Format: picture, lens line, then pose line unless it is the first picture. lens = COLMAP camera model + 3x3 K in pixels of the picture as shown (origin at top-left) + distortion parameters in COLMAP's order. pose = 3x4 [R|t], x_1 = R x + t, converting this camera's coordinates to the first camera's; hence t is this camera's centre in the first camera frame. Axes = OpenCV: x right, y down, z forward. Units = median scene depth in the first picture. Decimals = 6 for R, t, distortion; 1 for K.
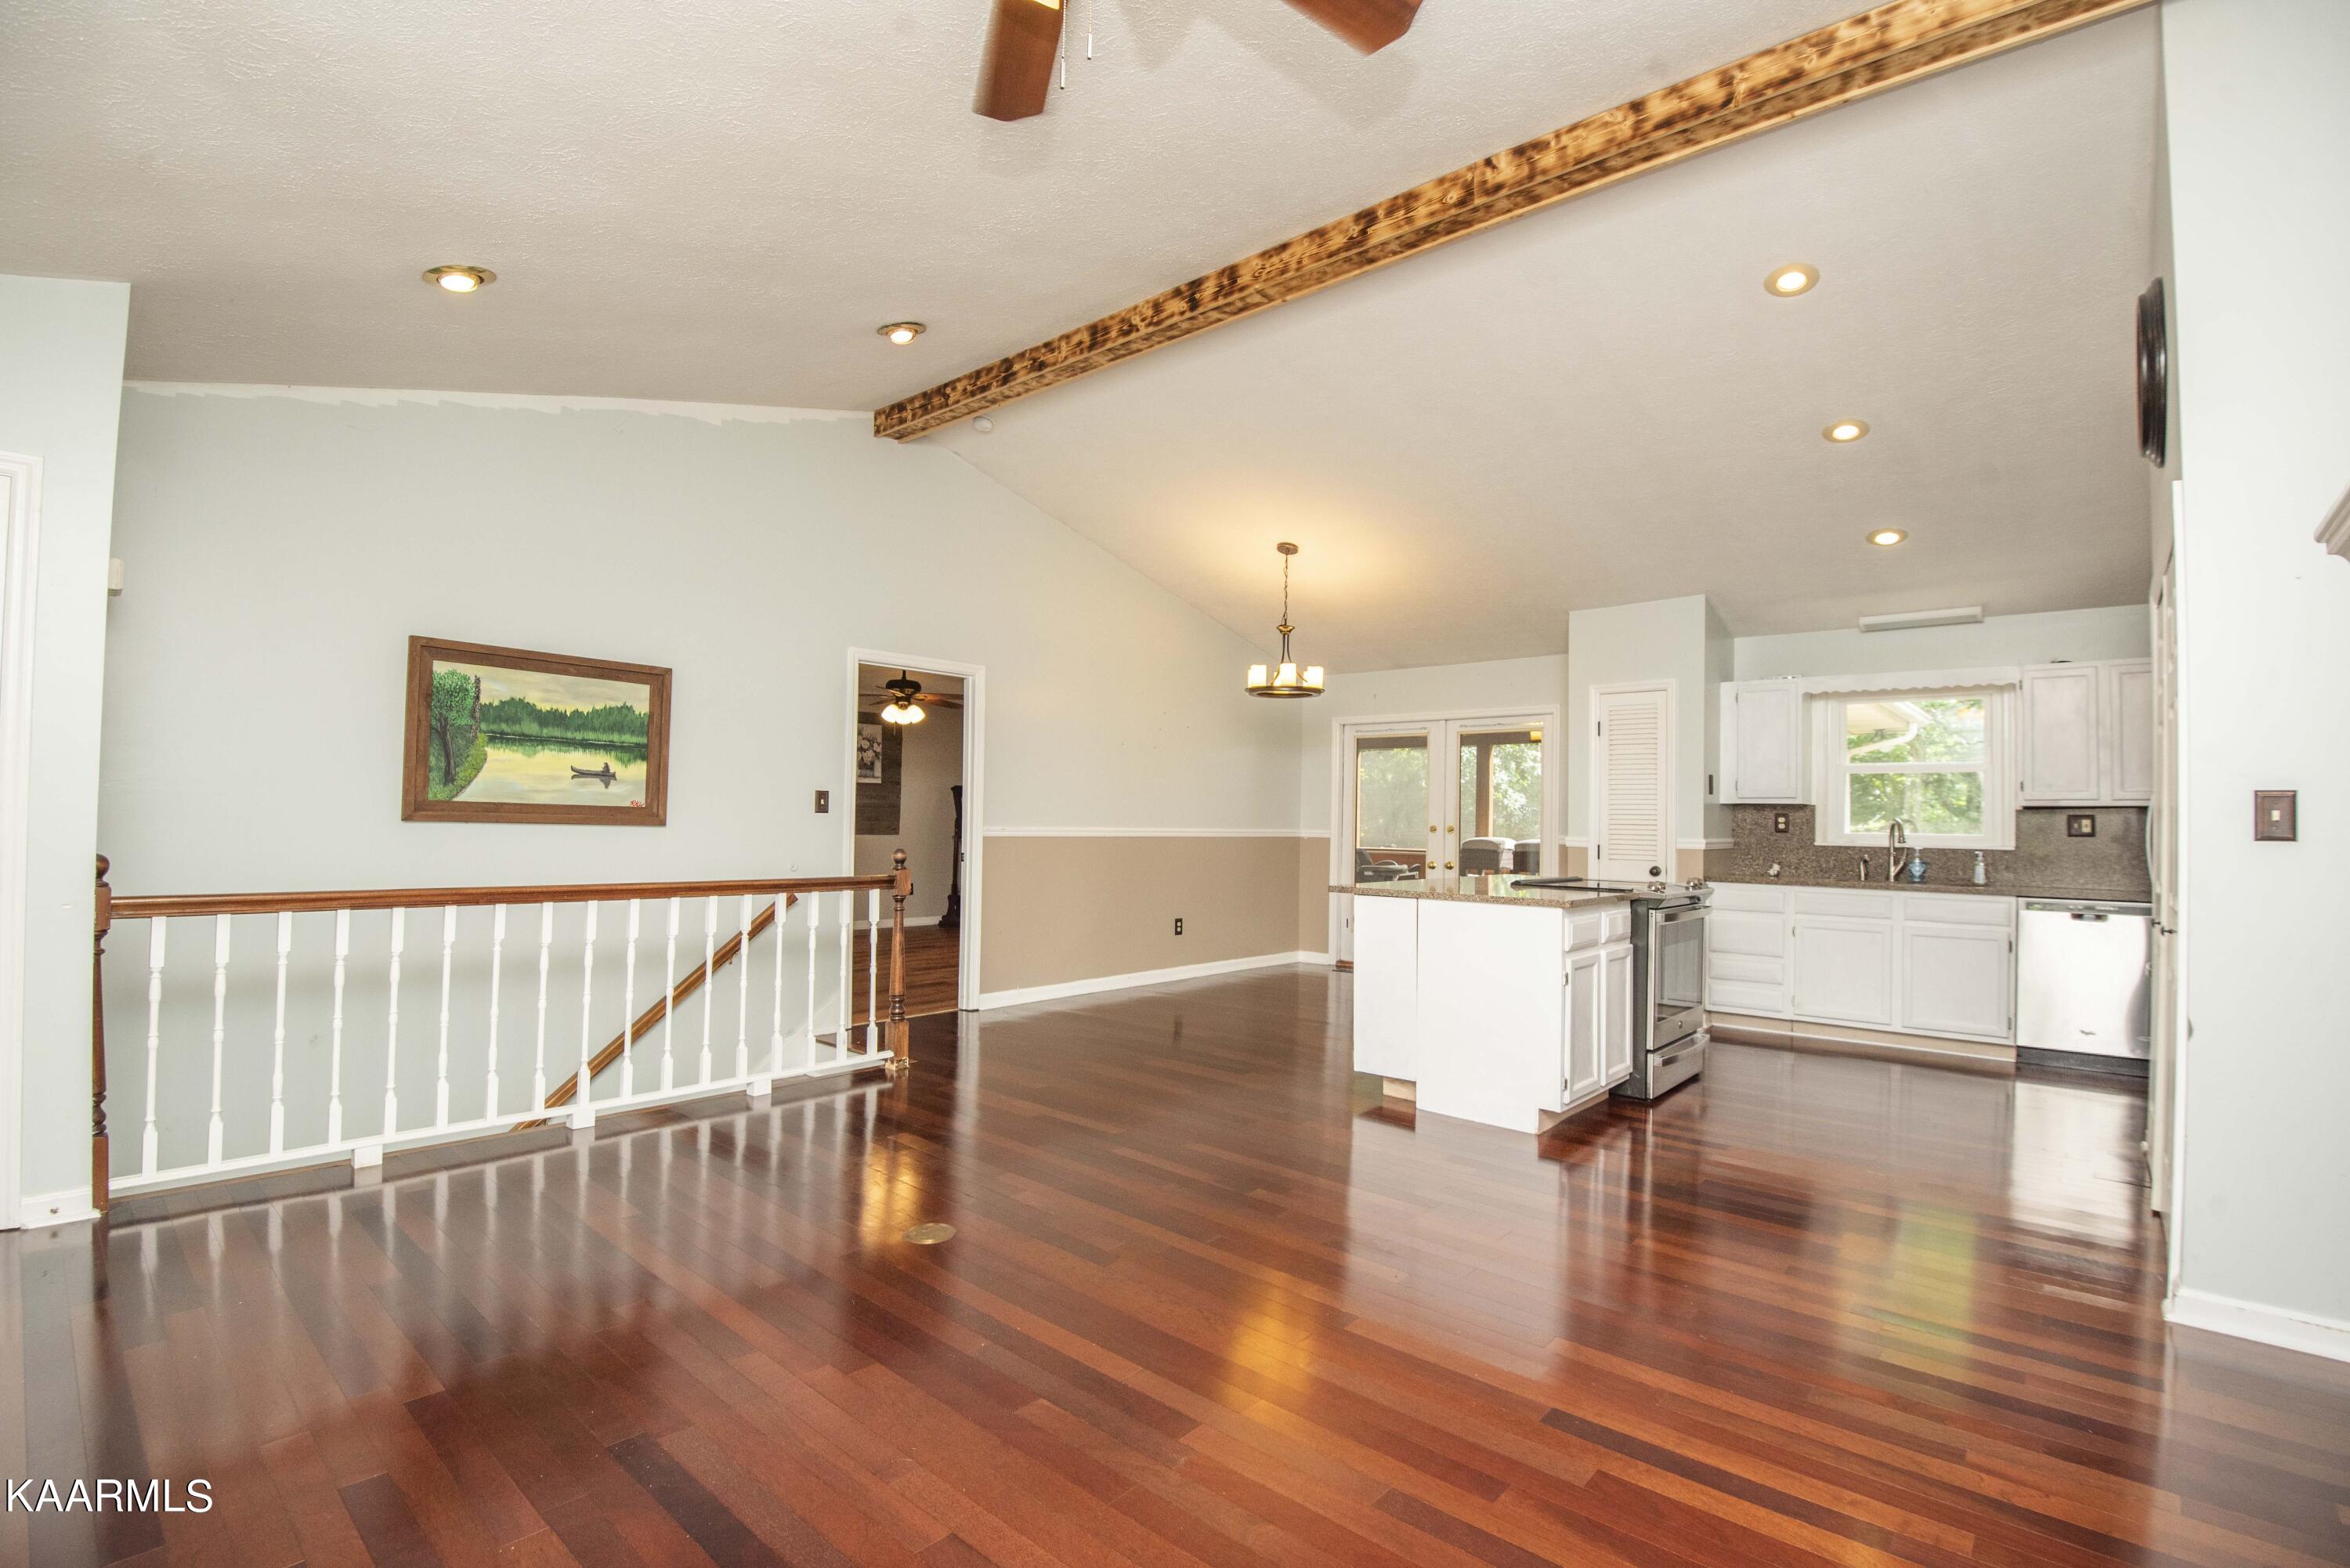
lens RADIAL K [[1079.6, 0, 1188.0], [0, 1079.6, 788.0], [0, 0, 1]] dist [-0.001395, -0.024378]
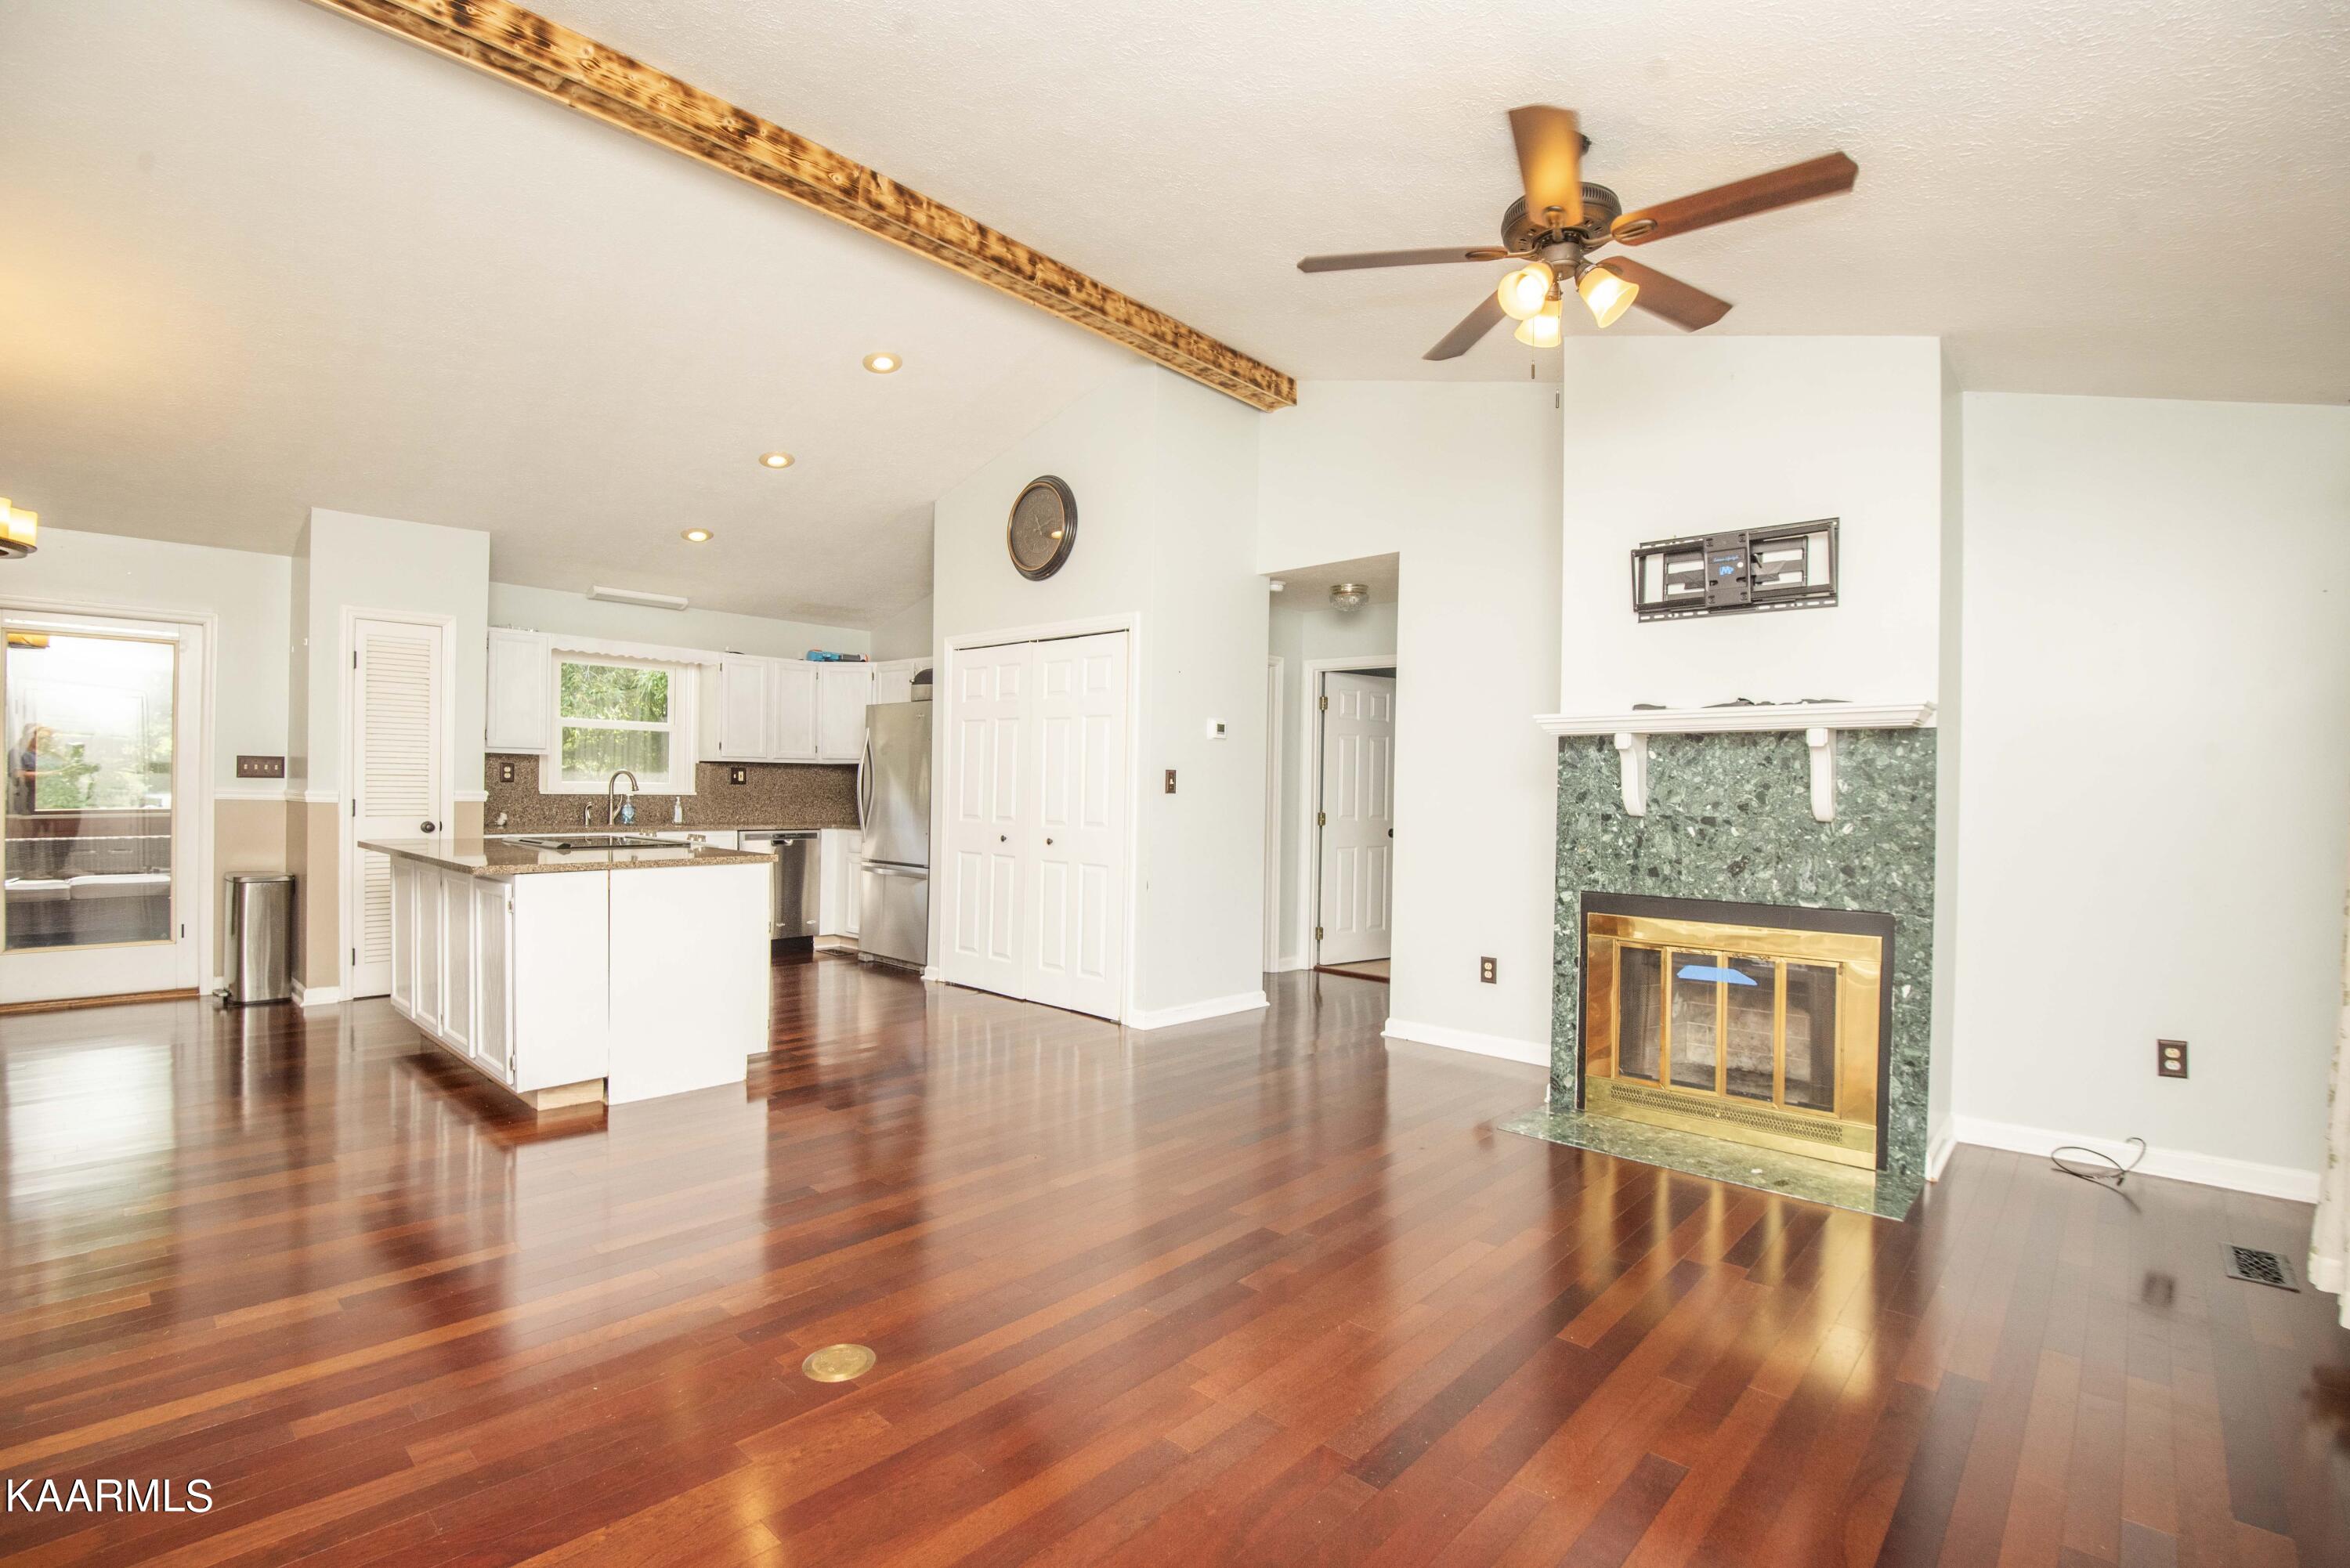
lens RADIAL K [[1079.6, 0, 1188.0], [0, 1079.6, 788.0], [0, 0, 1]] dist [-0.001395, -0.024378]
pose [[0.019022, -0.018005, 0.999657, -0.467333], [-0.047210, 0.998706, 0.018886, -0.002090], [-0.998704, -0.047554, 0.018148, 0.369425]]
